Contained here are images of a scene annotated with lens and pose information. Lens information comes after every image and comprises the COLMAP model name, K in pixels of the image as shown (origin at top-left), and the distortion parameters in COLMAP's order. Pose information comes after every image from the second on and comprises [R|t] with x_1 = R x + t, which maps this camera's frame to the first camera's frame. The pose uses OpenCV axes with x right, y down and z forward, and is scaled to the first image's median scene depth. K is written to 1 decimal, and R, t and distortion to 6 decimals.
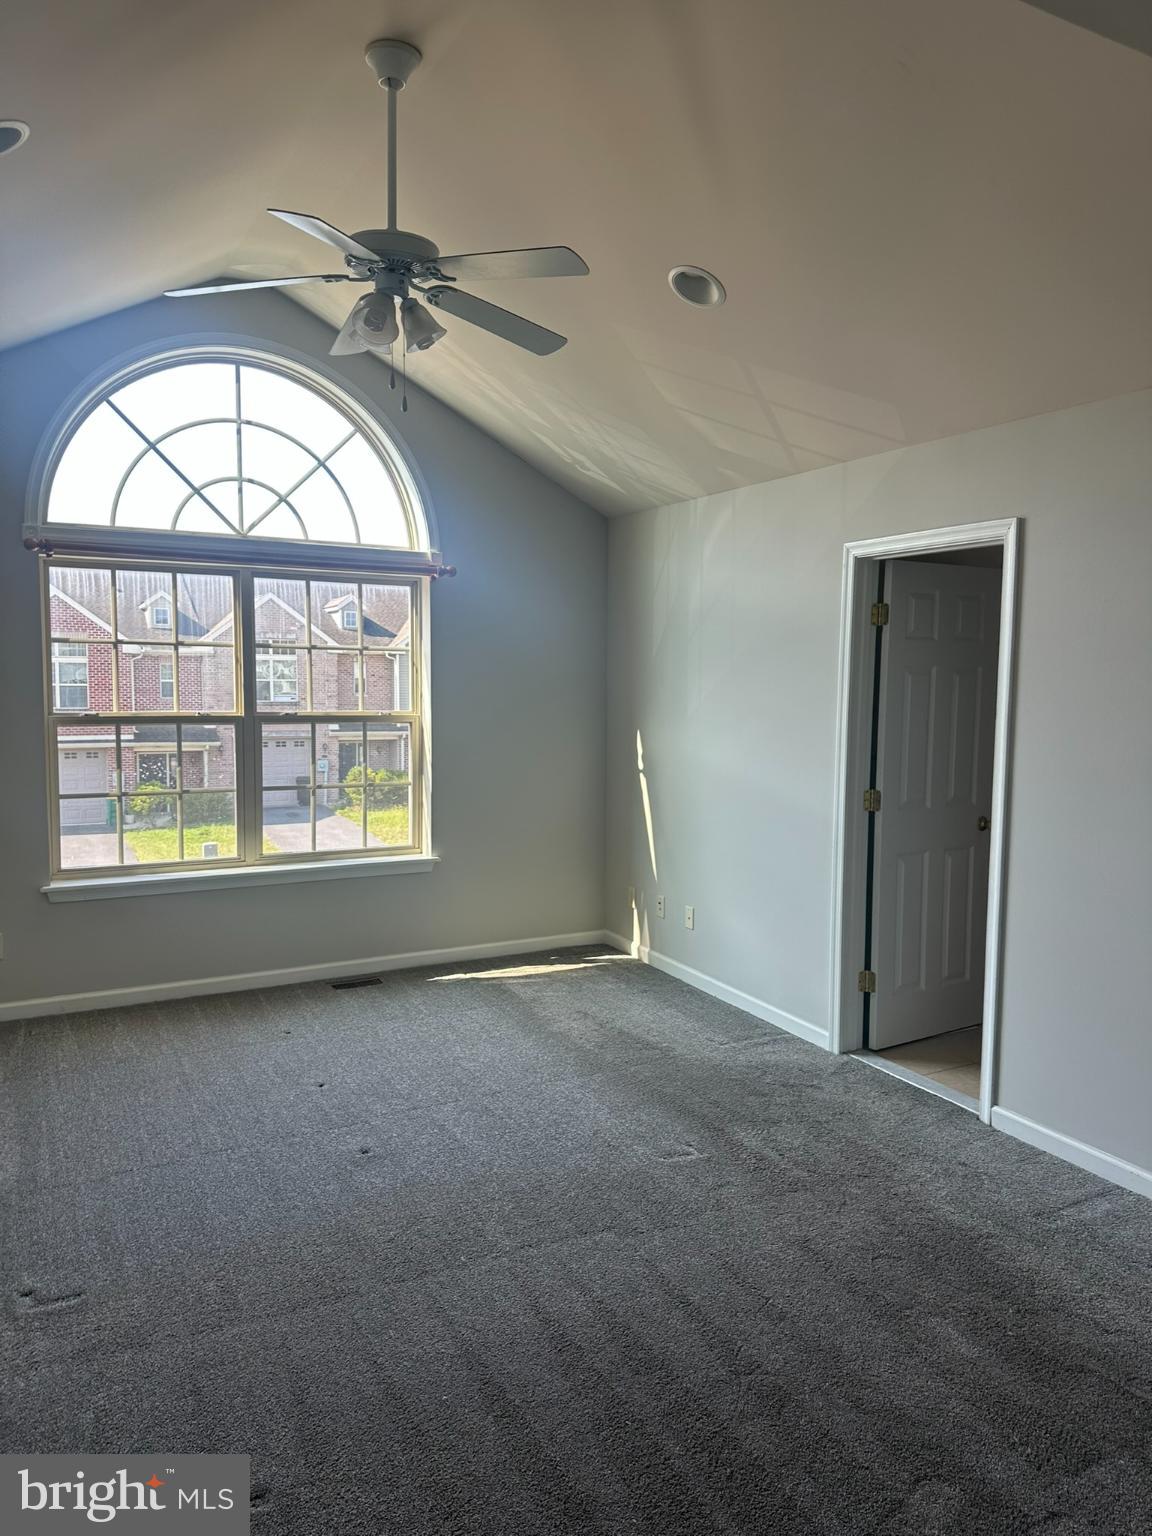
lens RADIAL K [[1082.7, 0, 550.4], [0, 1082.7, 772.7], [0, 0, 1]] dist [0.012170, -0.004660]
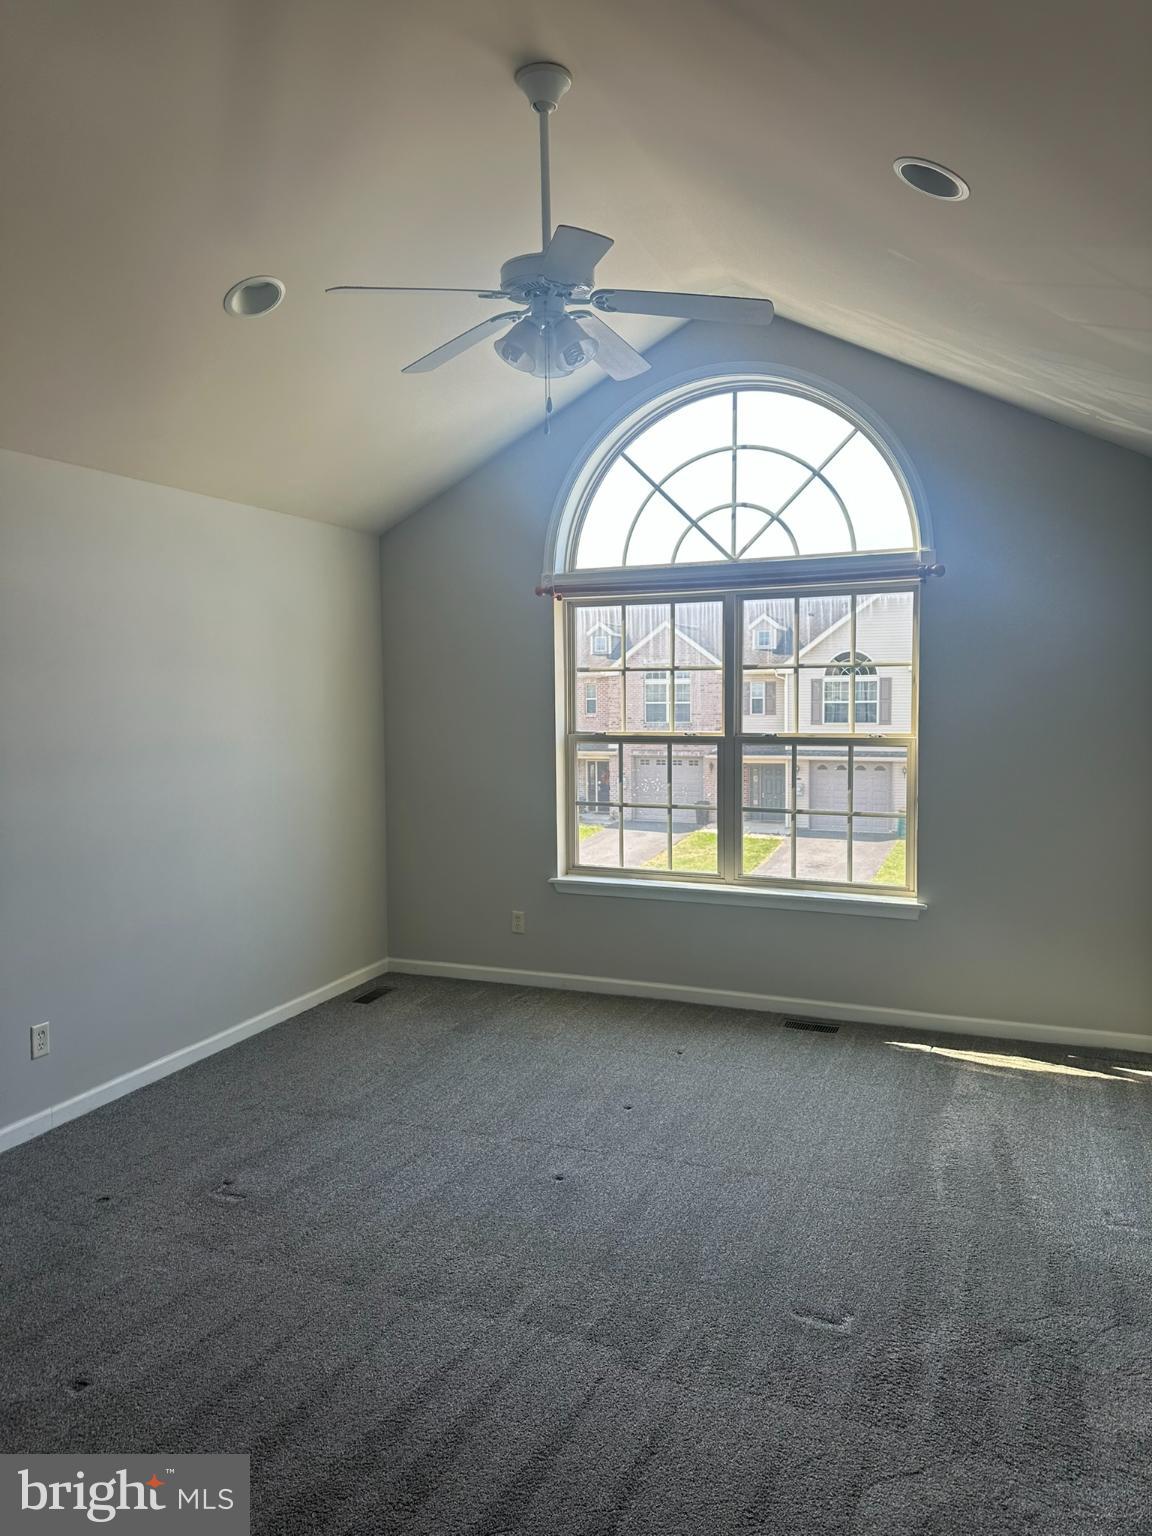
lens RADIAL K [[1083.7, 0, 578.4], [0, 1083.7, 760.0], [0, 0, 1]] dist [0.072275, -0.051187]
pose [[0.617180, 0.033513, -0.786108, 0.433609], [-0.053429, 0.998571, 0.000624, -0.023545], [0.785006, 0.041616, 0.618089, 0.259865]]
